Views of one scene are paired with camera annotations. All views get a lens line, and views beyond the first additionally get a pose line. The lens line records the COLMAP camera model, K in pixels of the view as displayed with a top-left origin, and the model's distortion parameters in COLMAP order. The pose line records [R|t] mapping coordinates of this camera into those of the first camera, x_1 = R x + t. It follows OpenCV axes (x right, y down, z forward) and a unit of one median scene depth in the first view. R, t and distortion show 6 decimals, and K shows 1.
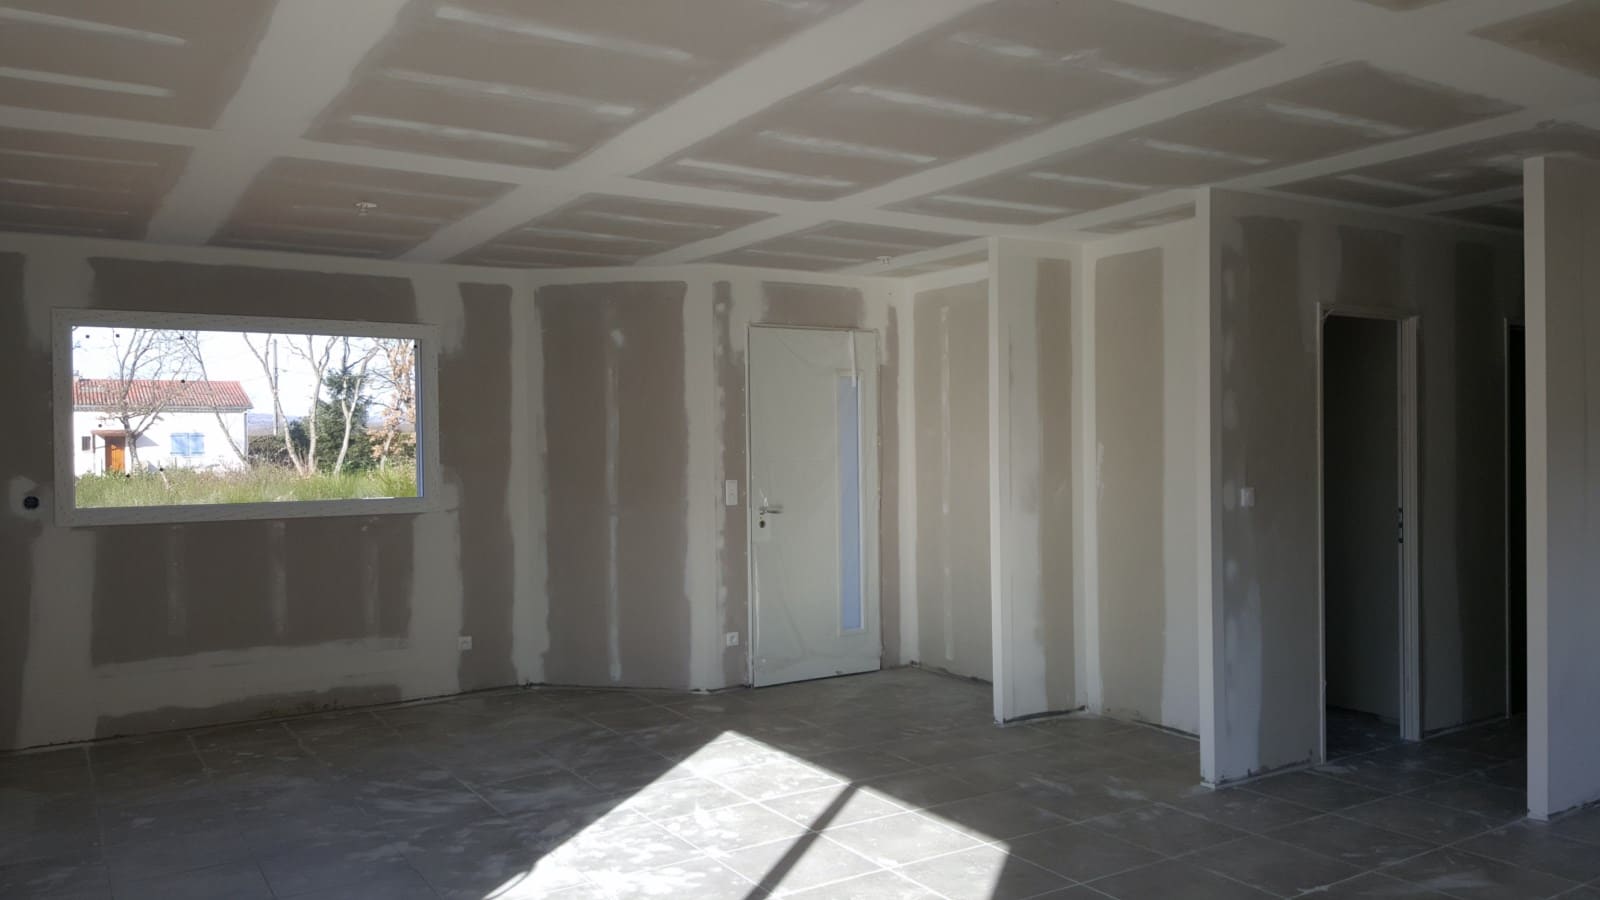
lens RADIAL K [[1194.5, 0, 800.0], [0, 1194.5, 450.0], [0, 0, 1]] dist [0.008775, -0.000397]
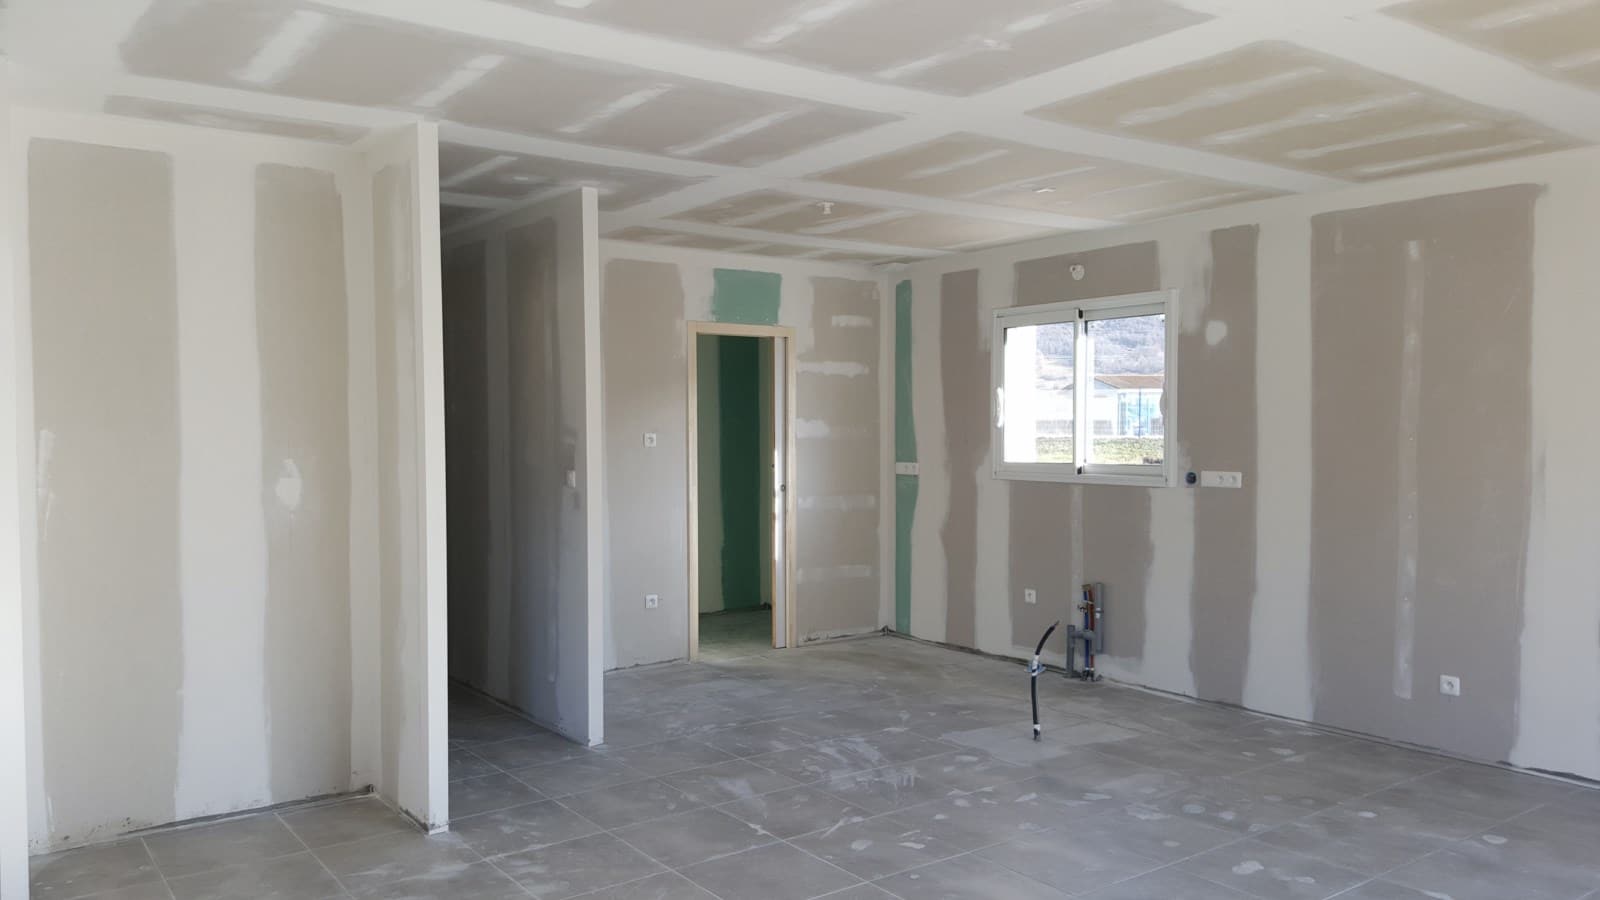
lens RADIAL K [[1194.5, 0, 800.0], [0, 1194.5, 450.0], [0, 0, 1]] dist [0.008775, -0.000397]
pose [[-0.076821, -0.014205, 0.996944, -0.537649], [0.013417, 0.999793, 0.015279, 0.007710], [-0.996955, 0.014550, -0.076615, 0.868316]]
